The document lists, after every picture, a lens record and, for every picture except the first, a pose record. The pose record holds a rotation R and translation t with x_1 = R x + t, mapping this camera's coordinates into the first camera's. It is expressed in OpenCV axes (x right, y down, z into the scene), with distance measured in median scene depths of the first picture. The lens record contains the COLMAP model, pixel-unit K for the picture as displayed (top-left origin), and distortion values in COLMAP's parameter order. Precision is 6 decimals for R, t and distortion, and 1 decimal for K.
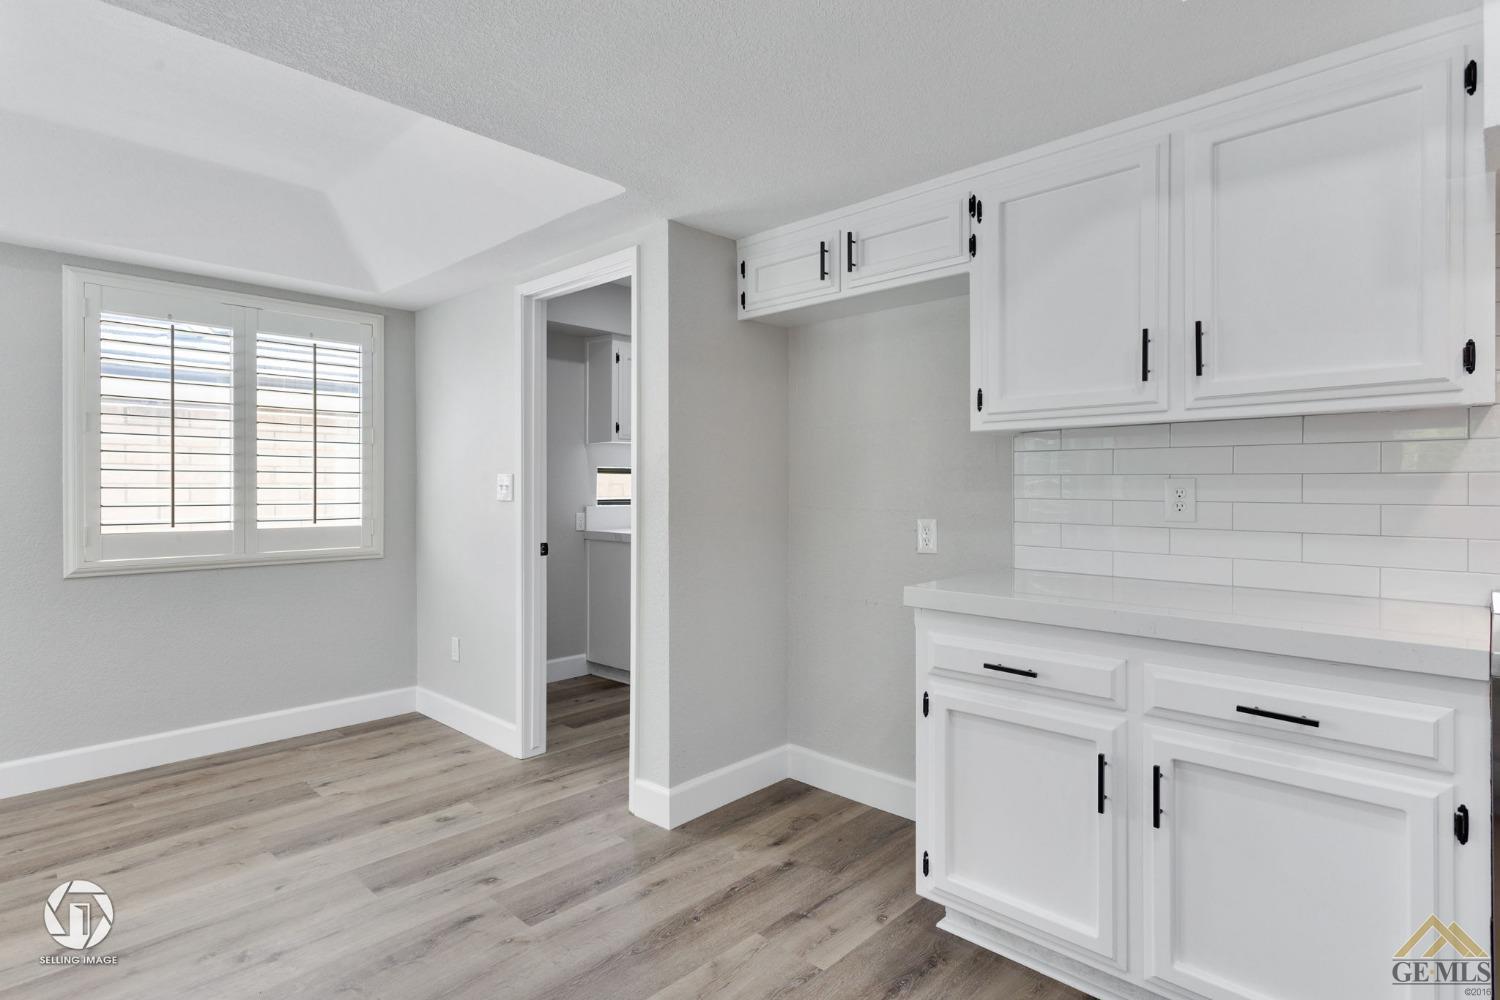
lens RADIAL K [[775.2, 0, 743.5], [0, 775.2, 494.5], [0, 0, 1]] dist [0.013651, 0.000345]
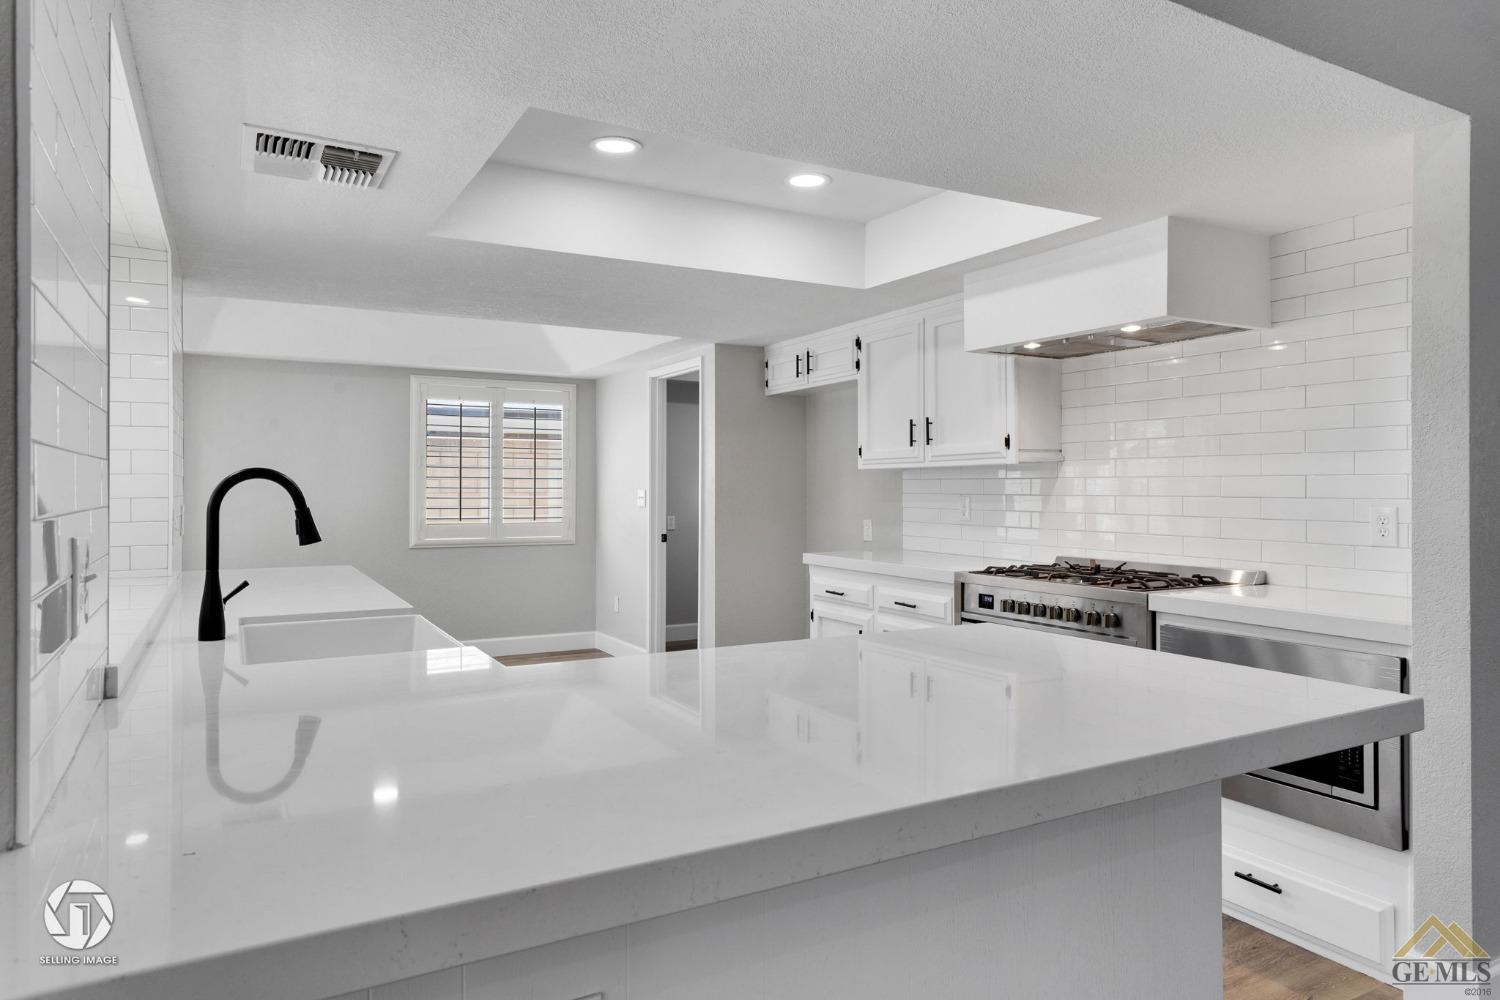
lens RADIAL K [[907.0, 0, 740.4], [0, 907.0, 489.4], [0, 0, 1]] dist [0.015974, -0.000059]
pose [[0.955621, 0.000360, -0.294600, 0.539100], [-0.003820, 0.999930, -0.011170, -0.008978], [0.294575, 0.011799, 0.955555, -0.880286]]
